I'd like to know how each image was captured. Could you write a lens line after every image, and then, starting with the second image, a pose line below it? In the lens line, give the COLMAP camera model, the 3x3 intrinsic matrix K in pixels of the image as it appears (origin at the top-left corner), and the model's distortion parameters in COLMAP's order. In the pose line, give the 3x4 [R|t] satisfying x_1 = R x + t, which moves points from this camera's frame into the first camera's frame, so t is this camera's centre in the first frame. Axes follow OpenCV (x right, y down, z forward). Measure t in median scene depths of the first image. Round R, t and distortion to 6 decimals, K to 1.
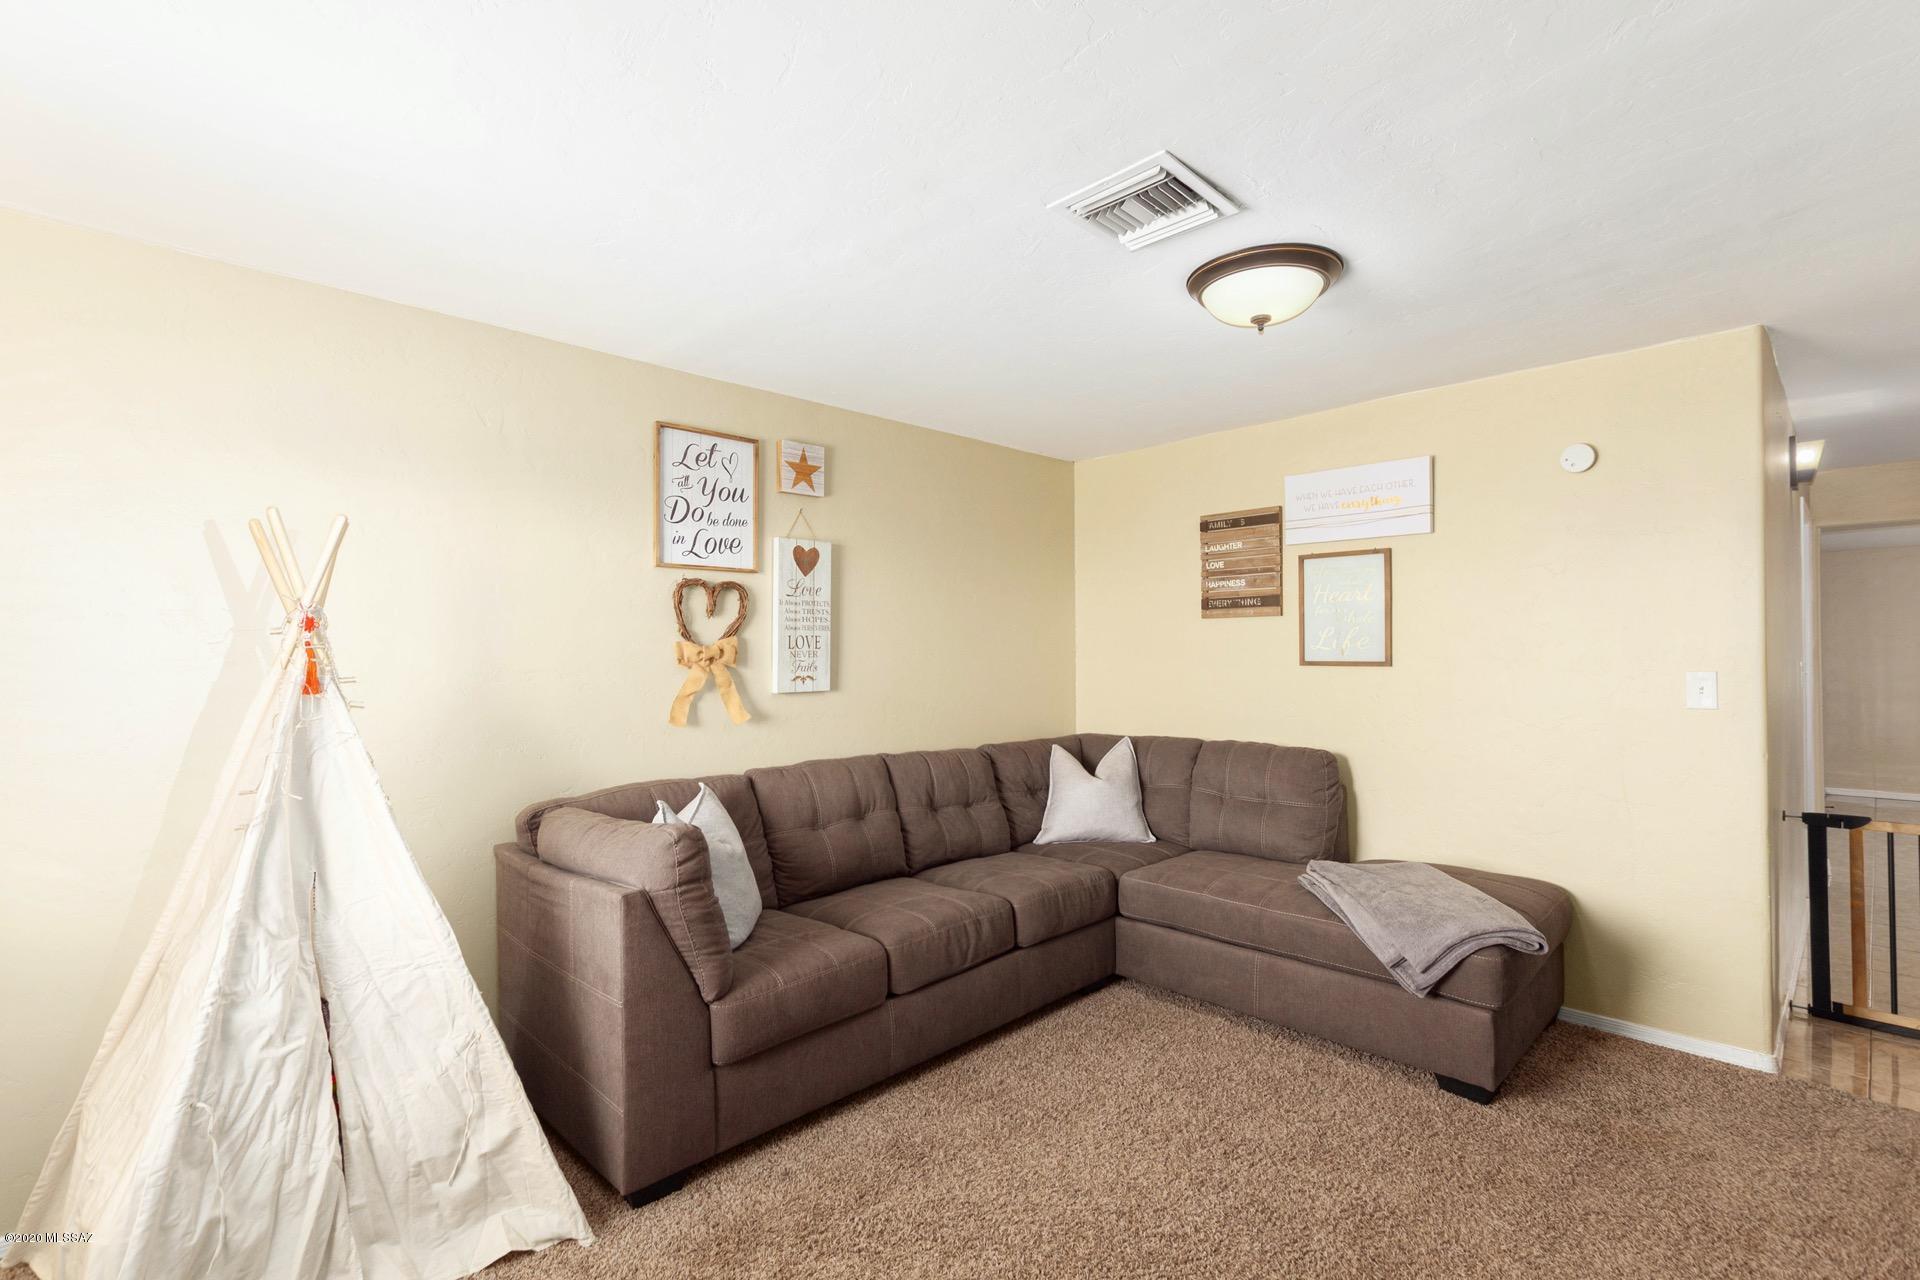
lens RADIAL K [[876.7, 0, 953.9], [0, 876.7, 643.4], [0, 0, 1]] dist [0.000014, -0.001420]
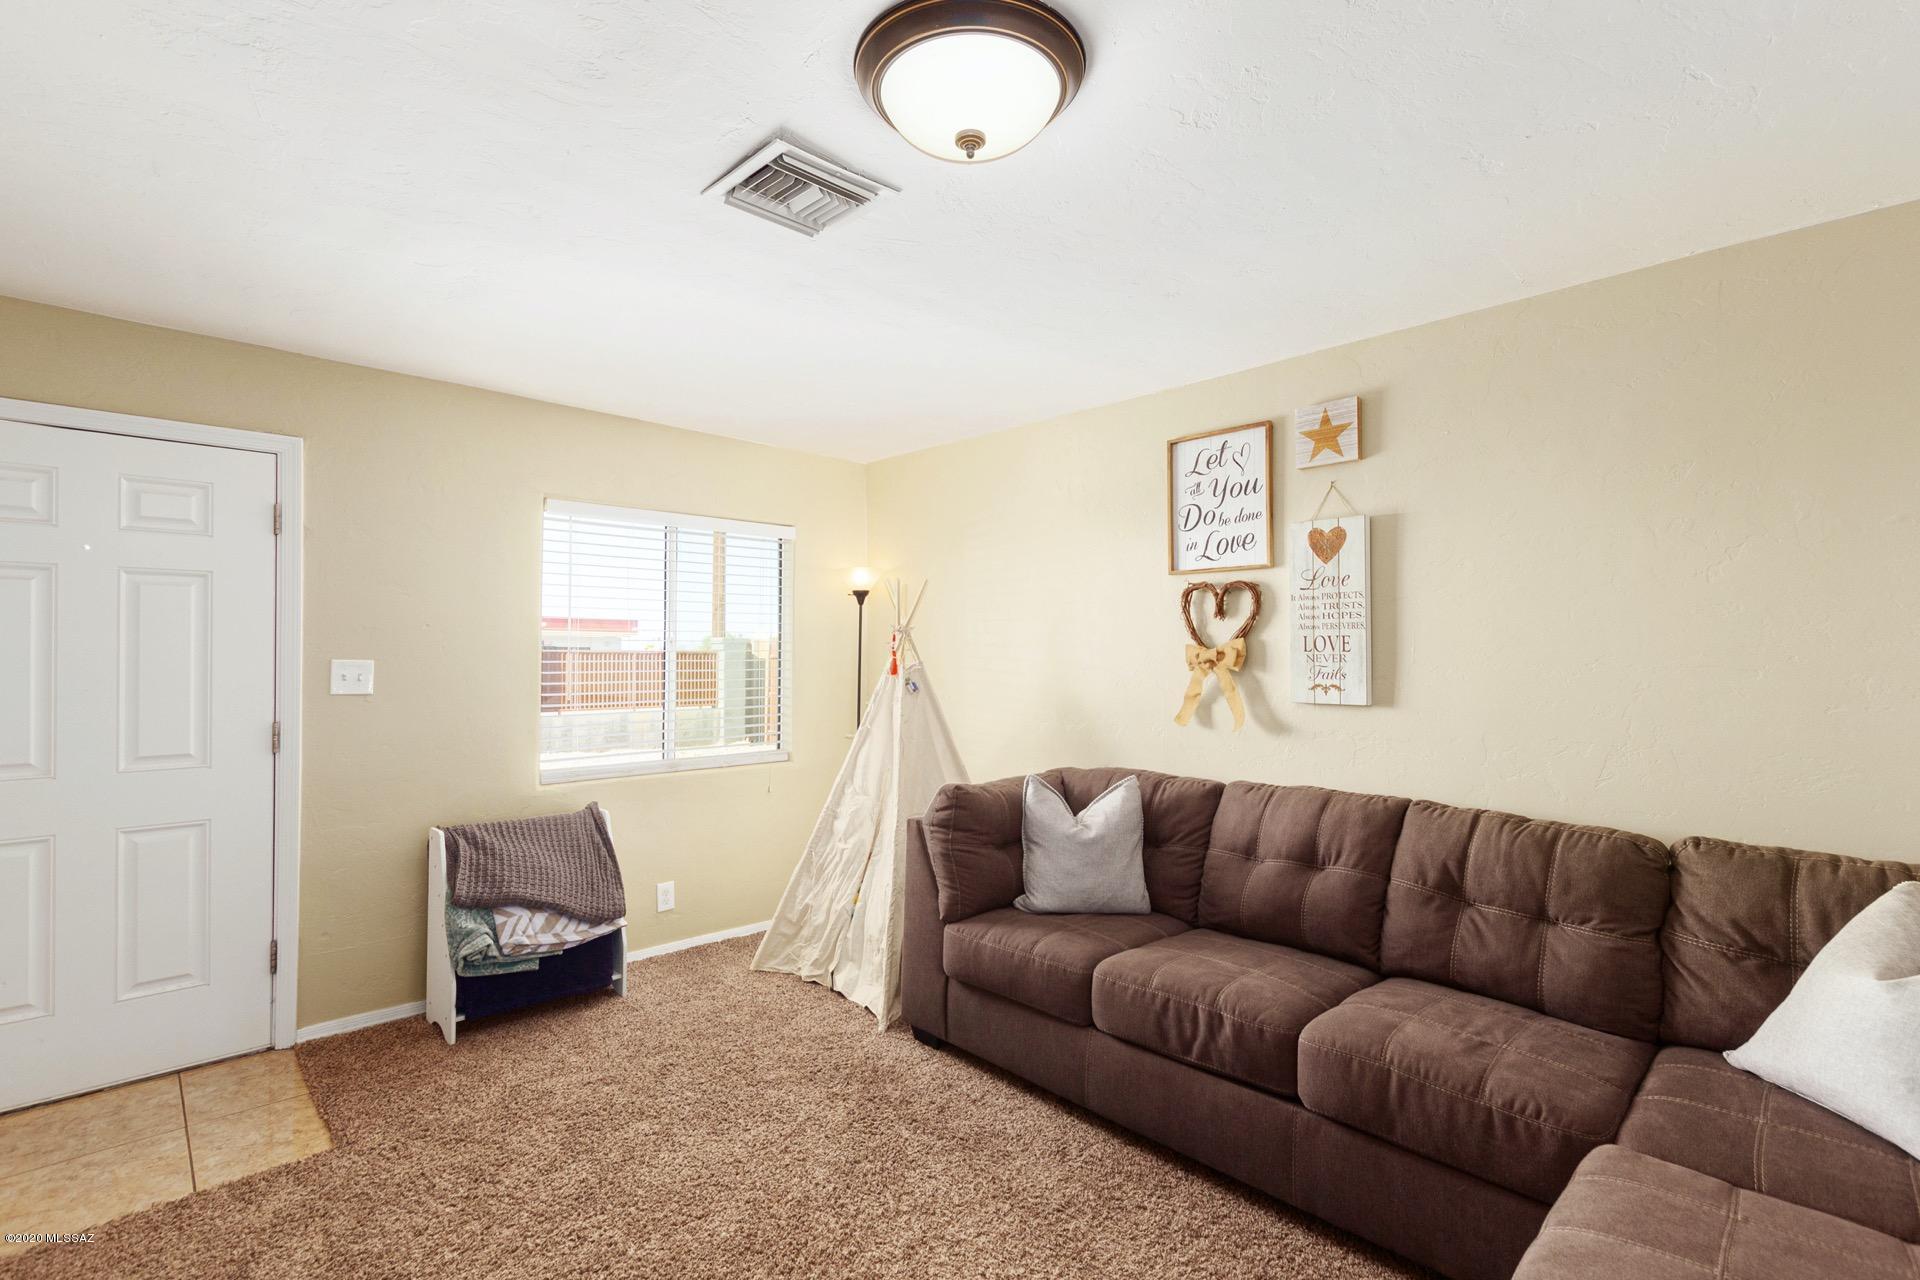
lens RADIAL K [[876.7, 0, 958.7], [0, 876.7, 643.5], [0, 0, 1]] dist [0.000014, -0.001420]
pose [[-0.017456, -0.004881, -0.999836, 0.682672], [0.005813, 0.999971, -0.004983, 0.000522], [0.999831, -0.005899, -0.017427, 0.693110]]
